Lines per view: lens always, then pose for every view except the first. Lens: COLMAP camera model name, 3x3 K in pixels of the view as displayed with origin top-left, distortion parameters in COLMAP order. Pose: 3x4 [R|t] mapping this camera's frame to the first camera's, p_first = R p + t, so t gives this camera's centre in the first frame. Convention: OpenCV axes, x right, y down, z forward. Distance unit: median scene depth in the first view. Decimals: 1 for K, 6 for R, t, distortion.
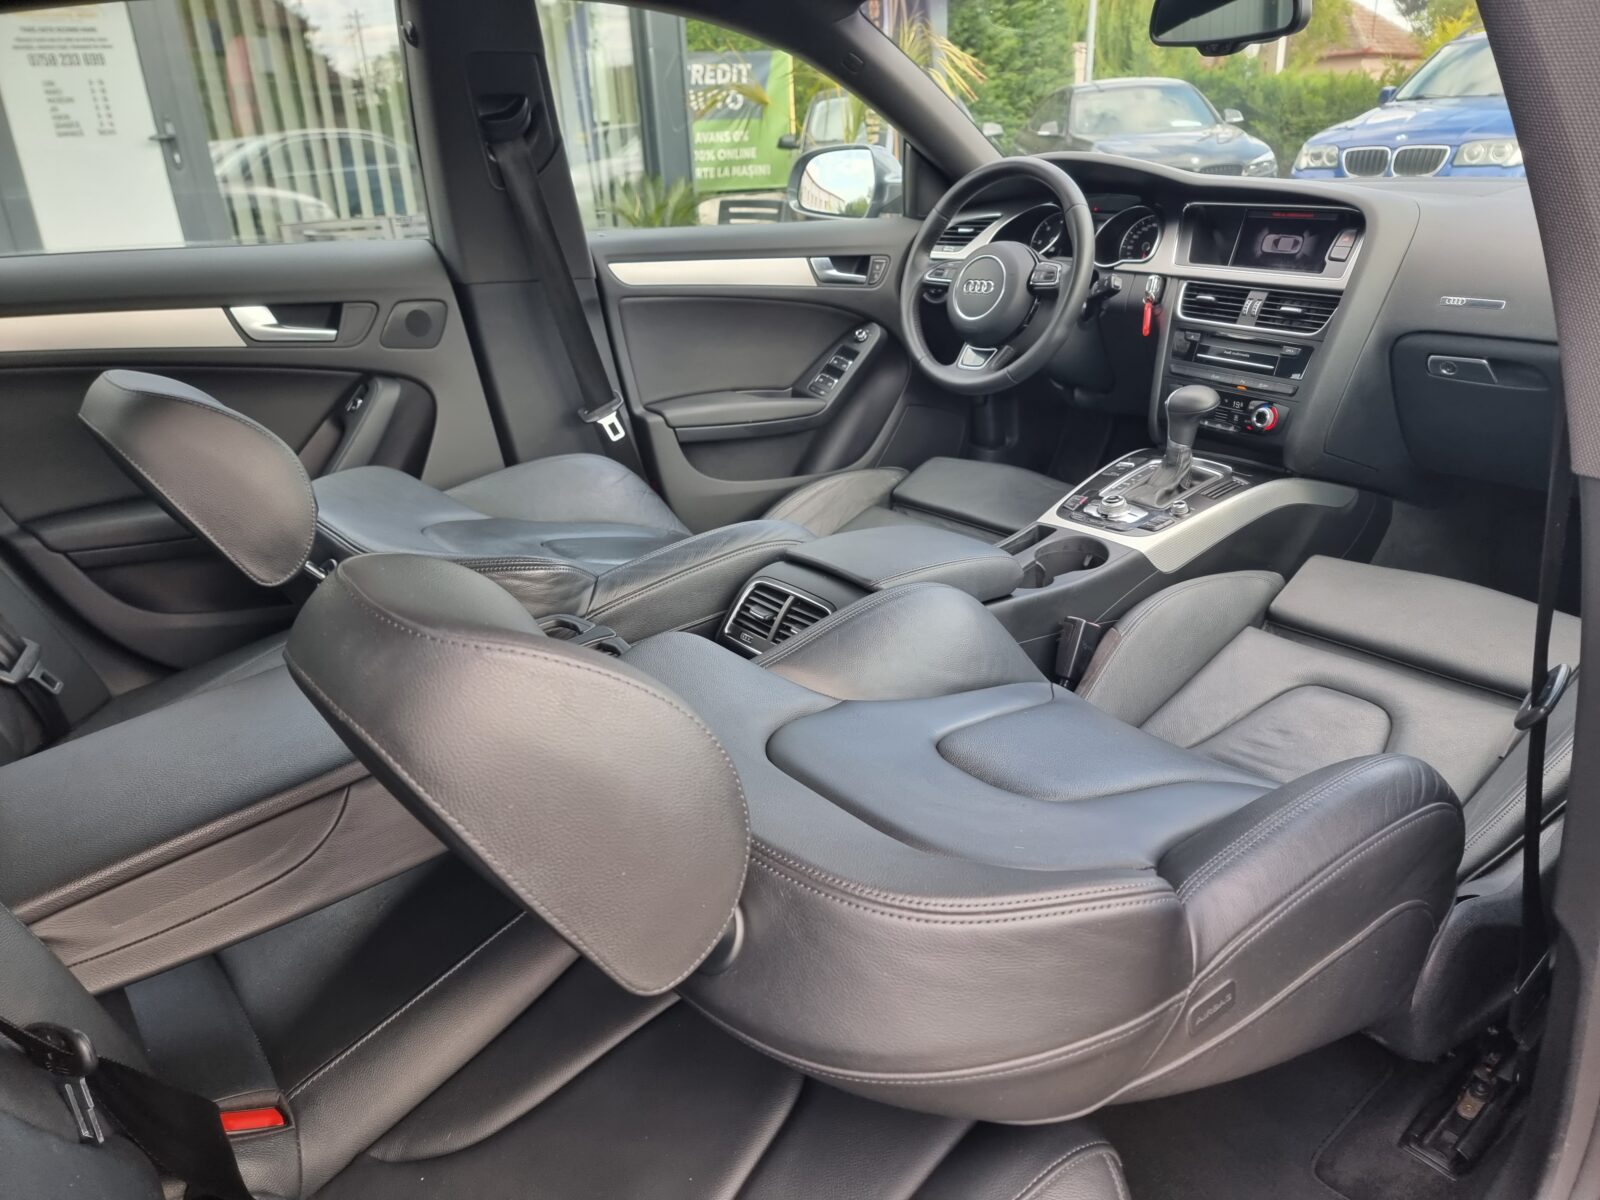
lens RADIAL K [[1119.2, 0, 798.1], [0, 1119.2, 602.8], [0, 0, 1]] dist [0.021043, -0.004894]
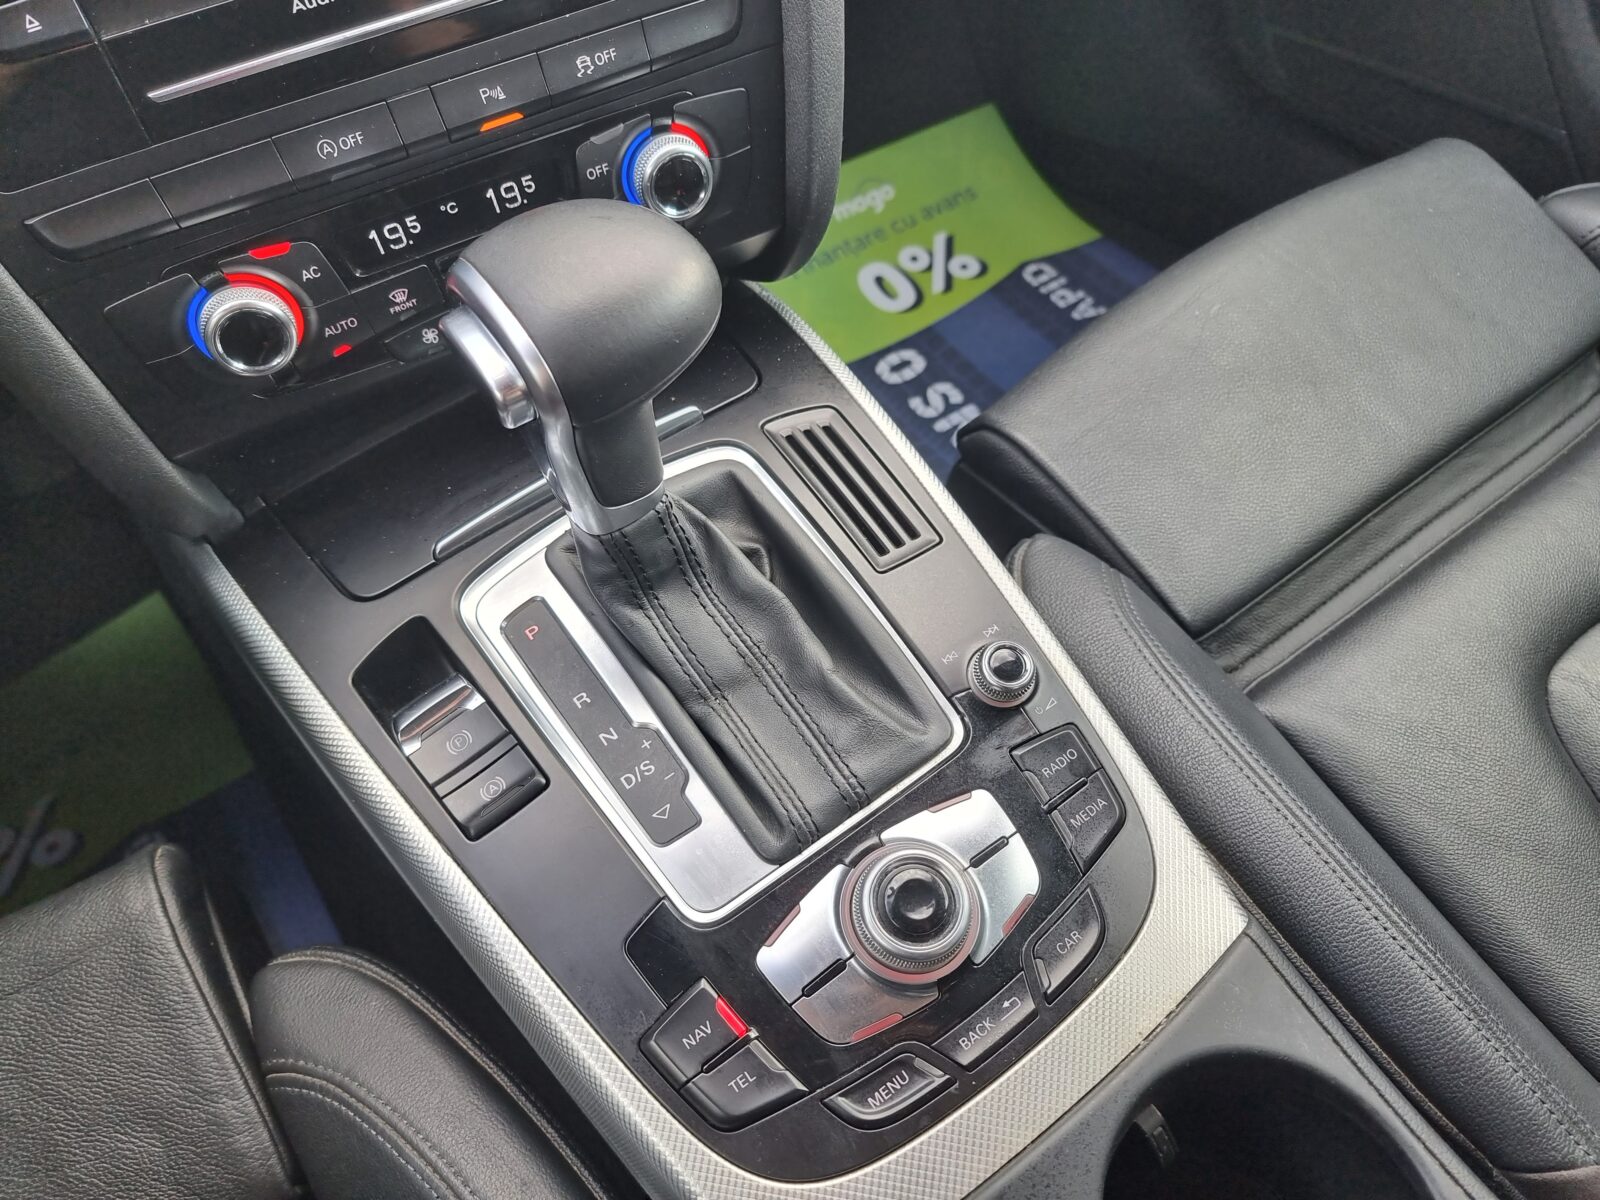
lens RADIAL K [[1147.7, 0, 803.6], [0, 1147.7, 605.7], [0, 0, 1]] dist [0.025421, 0.003551]
pose [[0.048157, -0.780154, 0.623731, 0.143861], [0.444700, 0.575898, 0.685991, -0.208285], [-0.894384, 0.244338, 0.374668, 0.695163]]
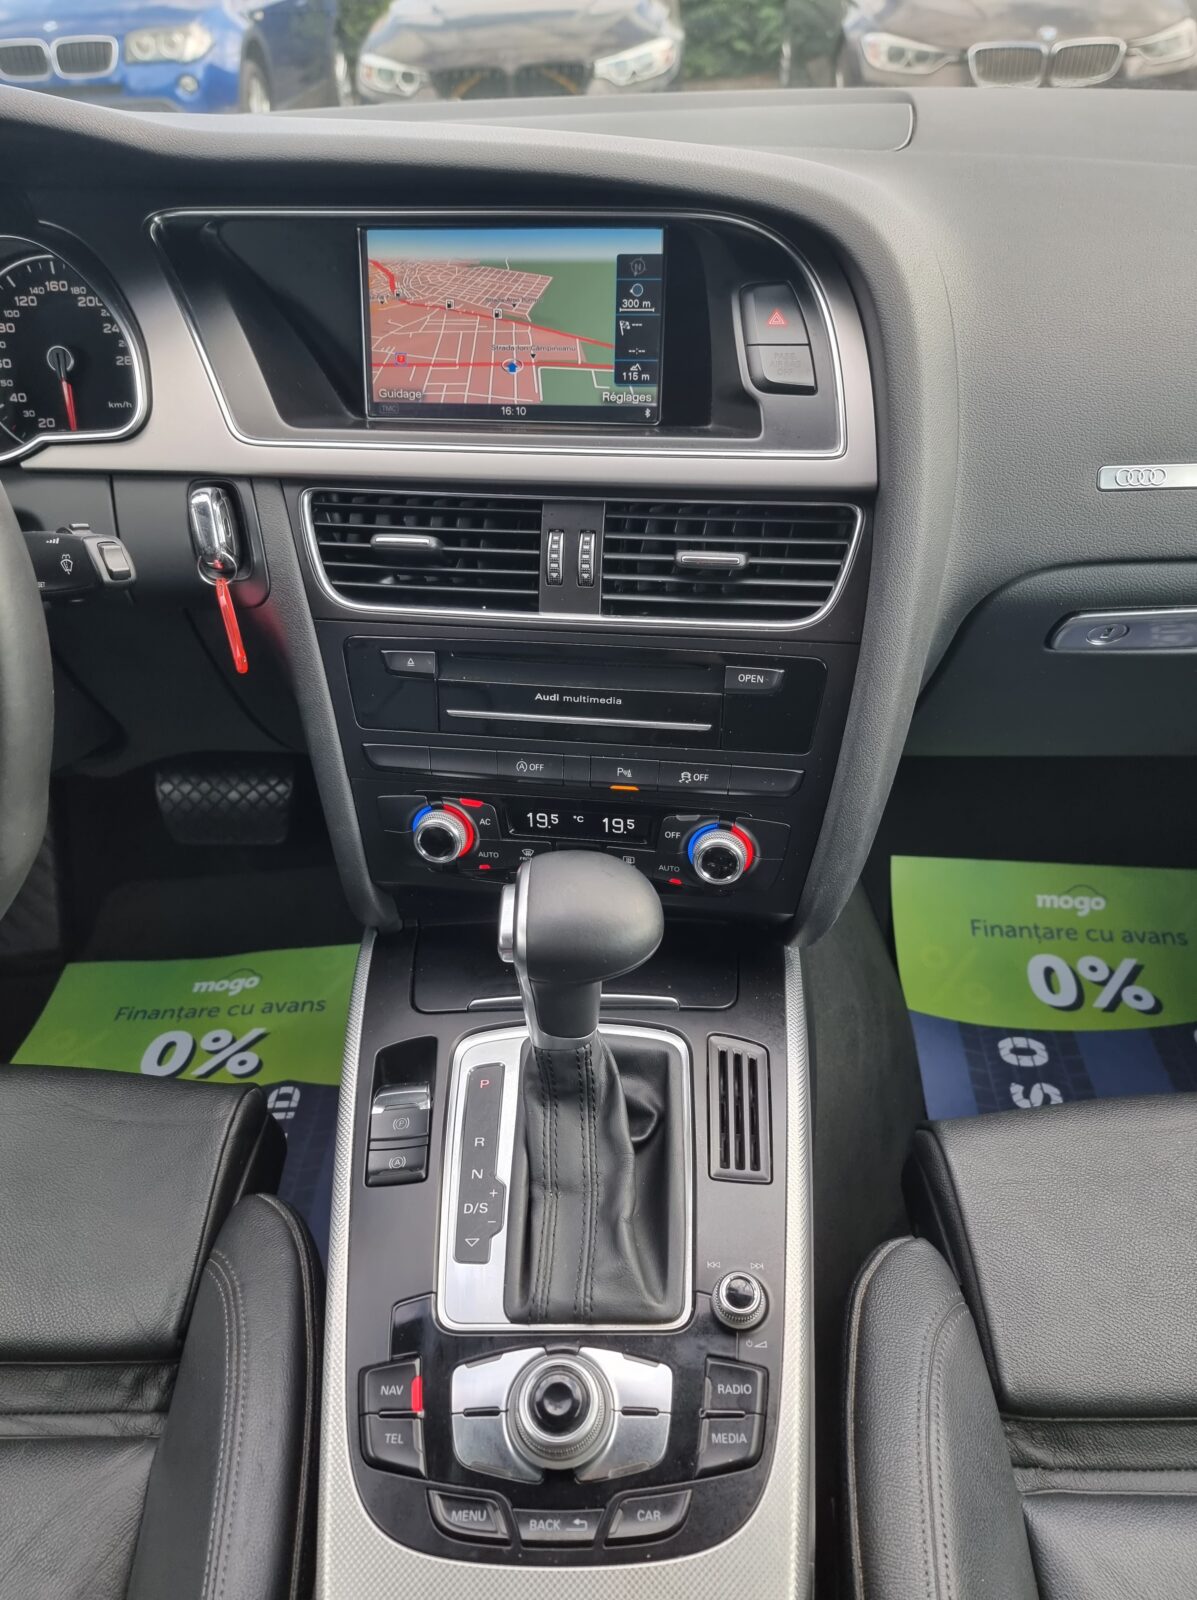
lens RADIAL K [[1122.5, 0, 590.0], [0, 1122.5, 799.7], [0, 0, 1]] dist [0.061517, -0.059656]
pose [[0.641271, -0.436549, 0.631028, 0.129891], [0.300610, 0.899579, 0.316845, -0.237088], [-0.705978, -0.013489, 0.708105, 0.596226]]
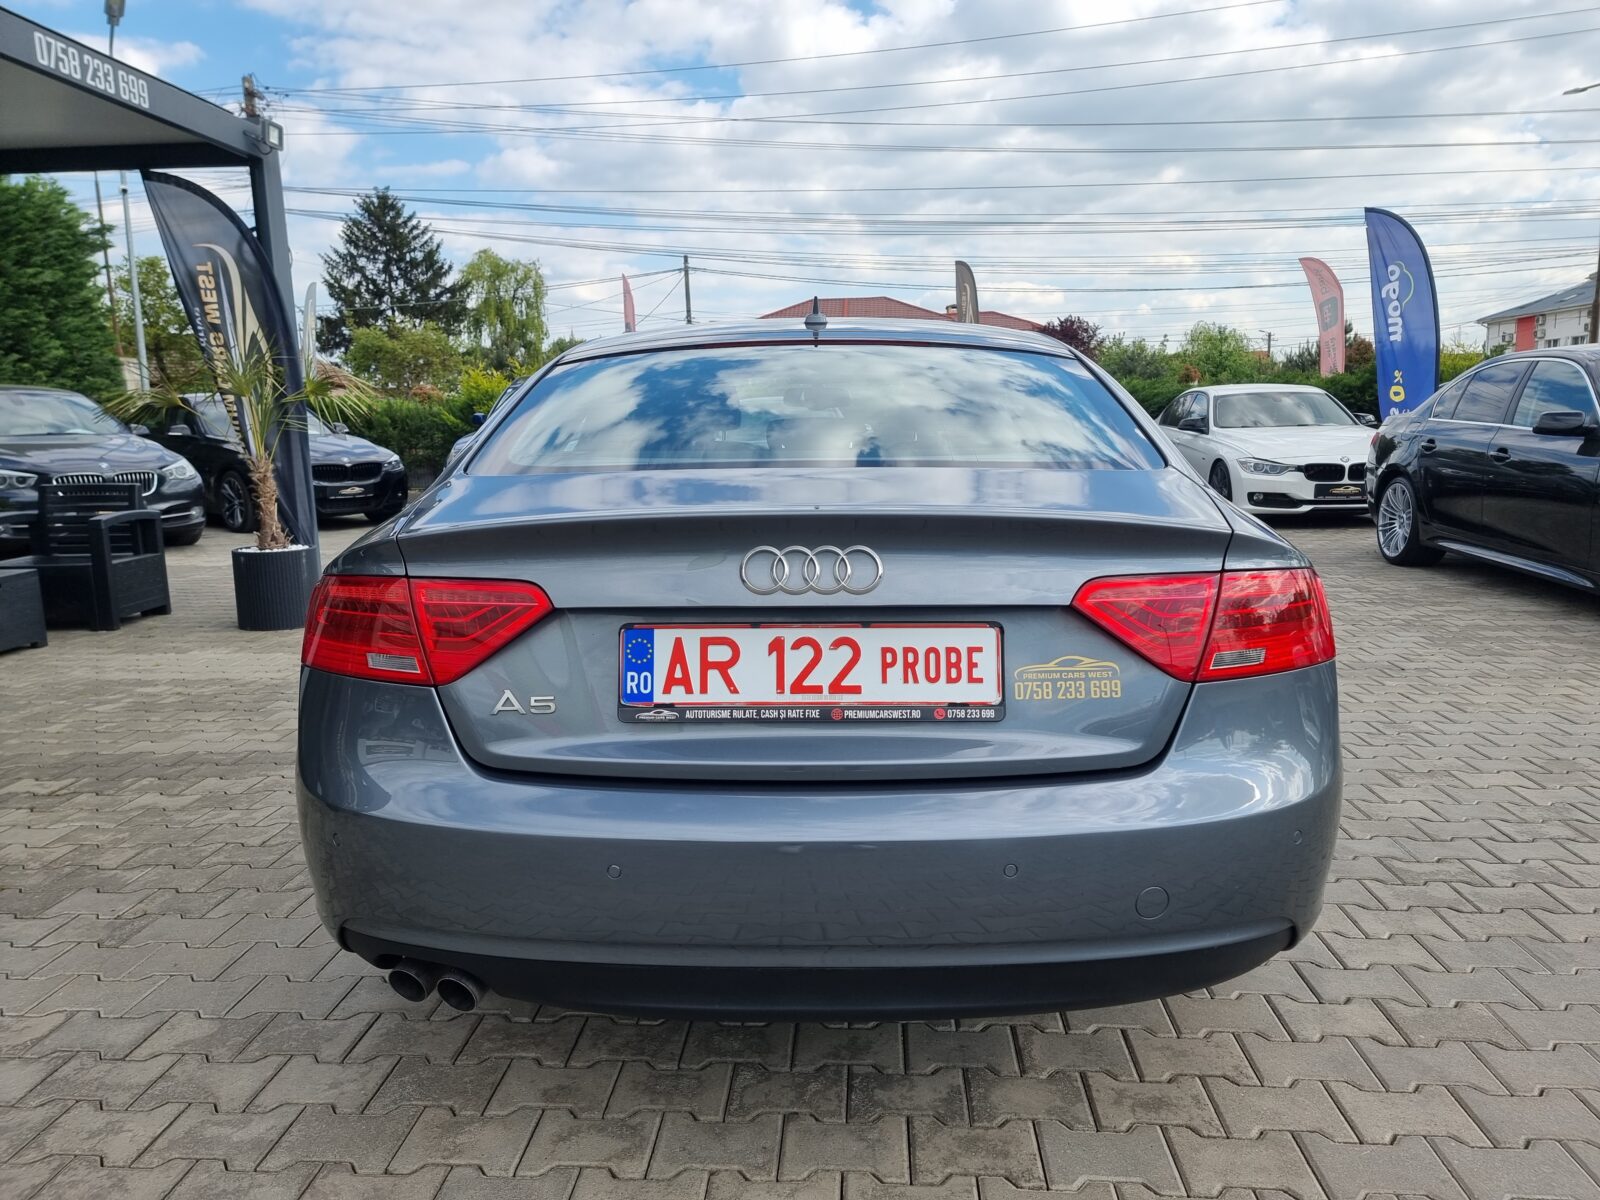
lens RADIAL K [[1101.9, 0, 795.1], [0, 1101.9, 616.5], [0, 0, 1]] dist [0.079920, -0.076049]
pose [[0.648350, -0.099479, 0.754816, -1.314098], [0.278043, 0.953886, -0.113110, 0.229159], [-0.708756, 0.283206, 0.646111, -0.465687]]
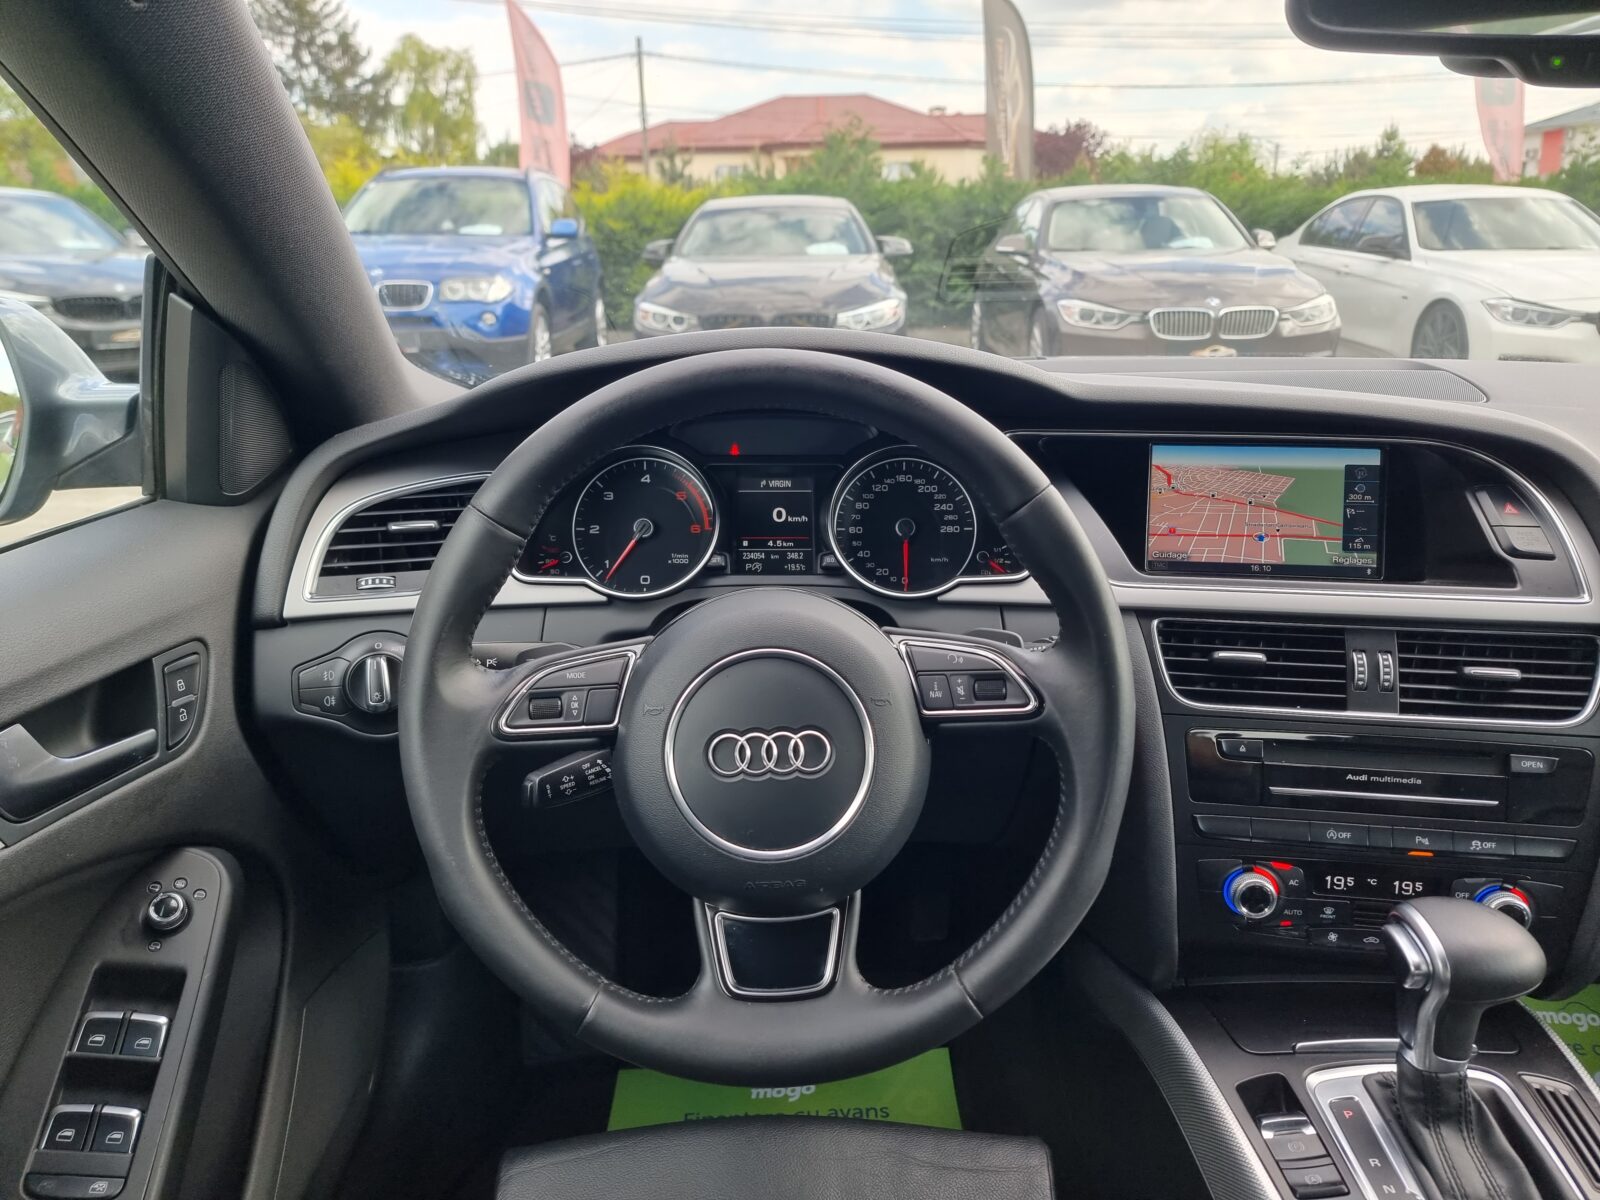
lens RADIAL K [[1115.5, 0, 796.8], [0, 1115.5, 595.7], [0, 0, 1]] dist [0.071479, -0.062888]
pose [[0.623453, -0.199100, 0.756085, -0.051280], [0.279624, 0.959853, 0.022186, -0.285338], [-0.730148, 0.197587, 0.654097, 0.682725]]
